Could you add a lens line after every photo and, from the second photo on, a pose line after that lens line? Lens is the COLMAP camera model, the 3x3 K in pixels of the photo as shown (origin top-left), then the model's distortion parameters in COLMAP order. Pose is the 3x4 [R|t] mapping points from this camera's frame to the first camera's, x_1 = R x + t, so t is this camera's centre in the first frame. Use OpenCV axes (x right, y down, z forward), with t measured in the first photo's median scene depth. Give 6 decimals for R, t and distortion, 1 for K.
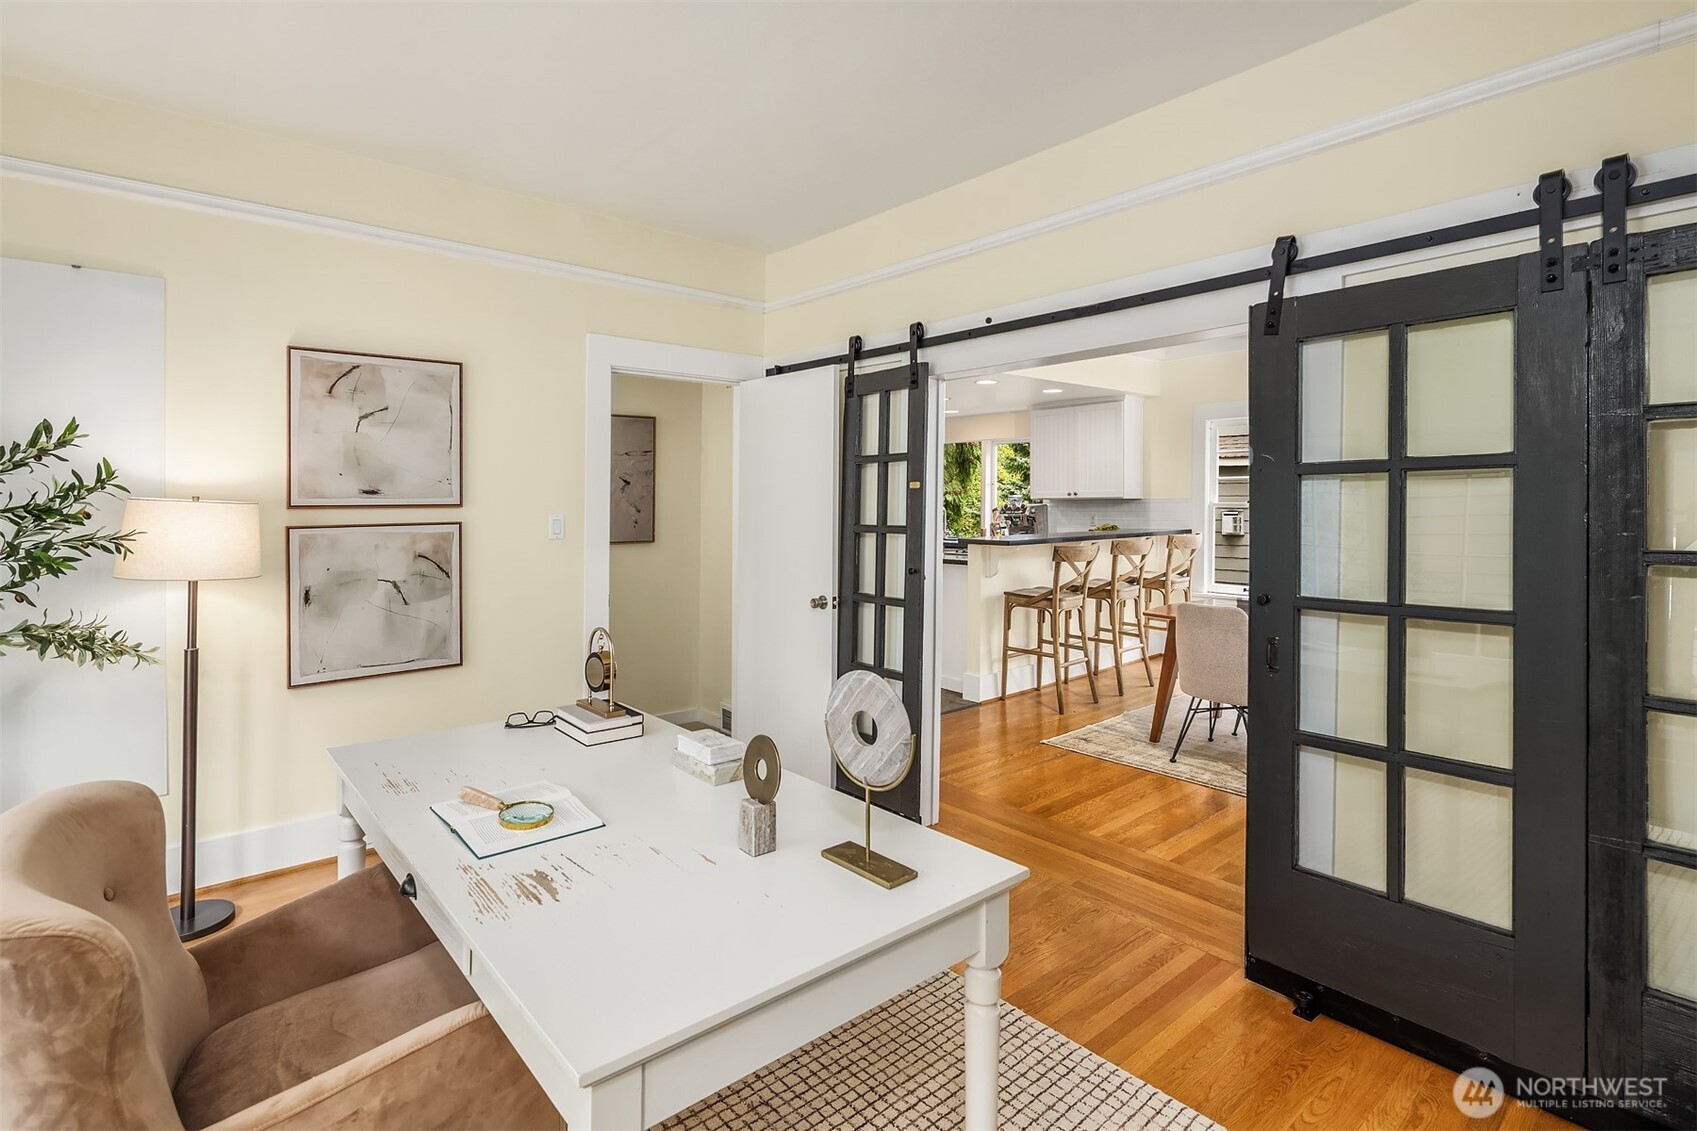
lens RADIAL K [[826.4, 0, 846.9], [0, 826.4, 522.0], [0, 0, 1]] dist [-0.002488, -0.000027]
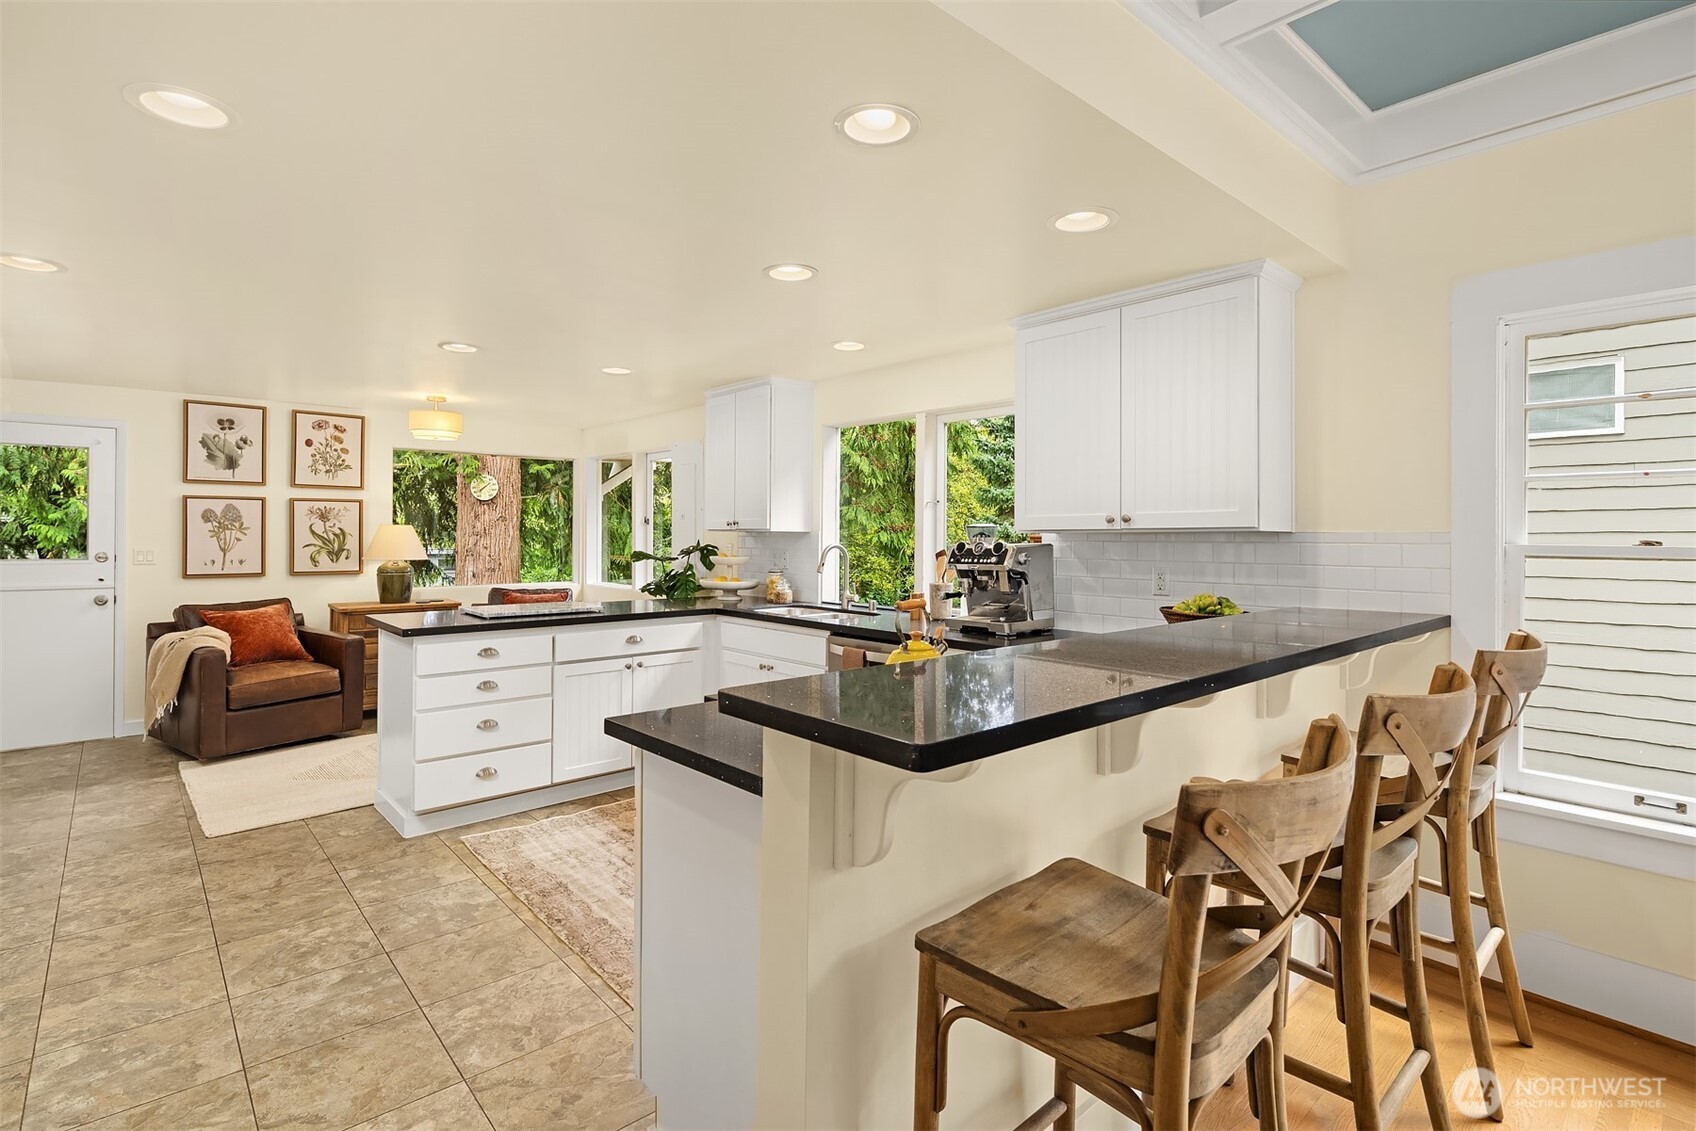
lens RADIAL K [[825.9, 0, 846.4], [0, 825.9, 522.0], [0, 0, 1]] dist [-0.002488, -0.000027]
pose [[0.999549, 0.010037, 0.028314, 0.118077], [-0.008789, 0.998999, -0.043861, -0.012463], [-0.028726, 0.043592, 0.998636, 0.555926]]
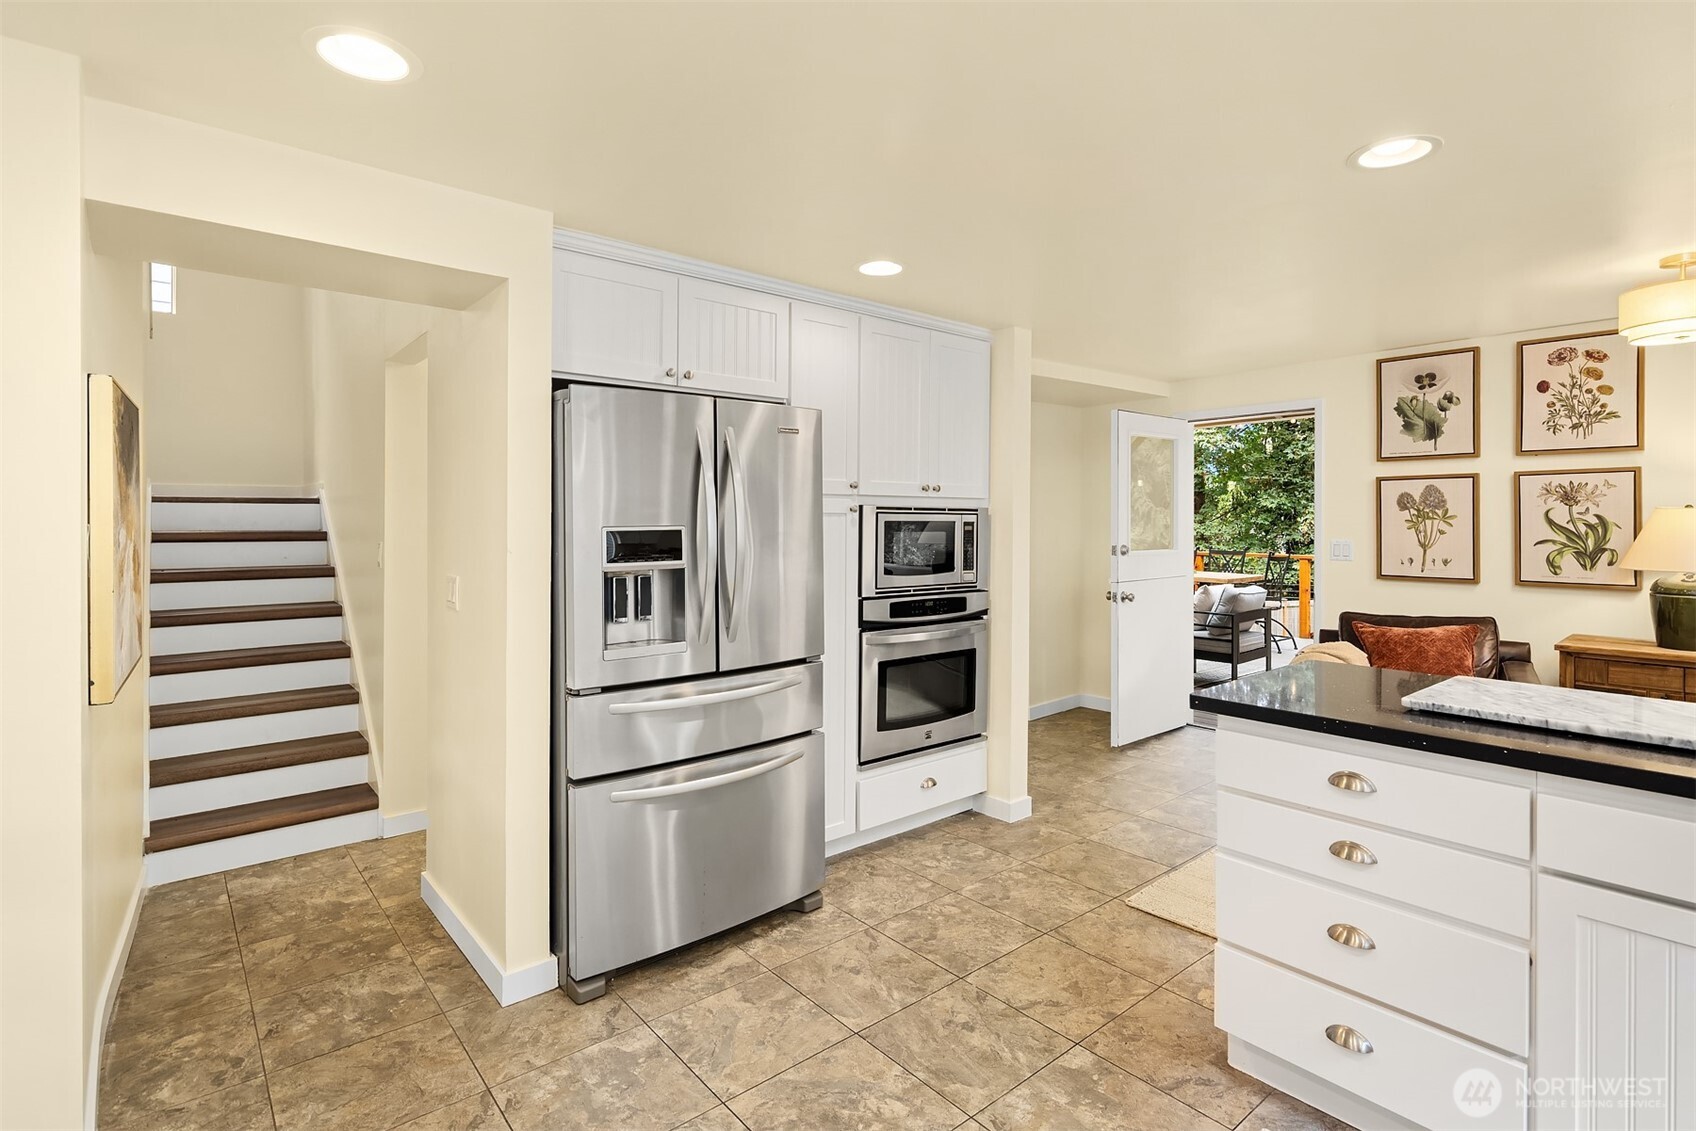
lens RADIAL K [[825.9, 0, 846.4], [0, 825.9, 522.0], [0, 0, 1]] dist [-0.002488, -0.000027]
pose [[0.003452, 0.005574, -0.999979, 0.144441], [-0.028491, 0.999579, 0.005473, -0.022527], [0.999588, 0.028471, 0.003609, 0.899045]]
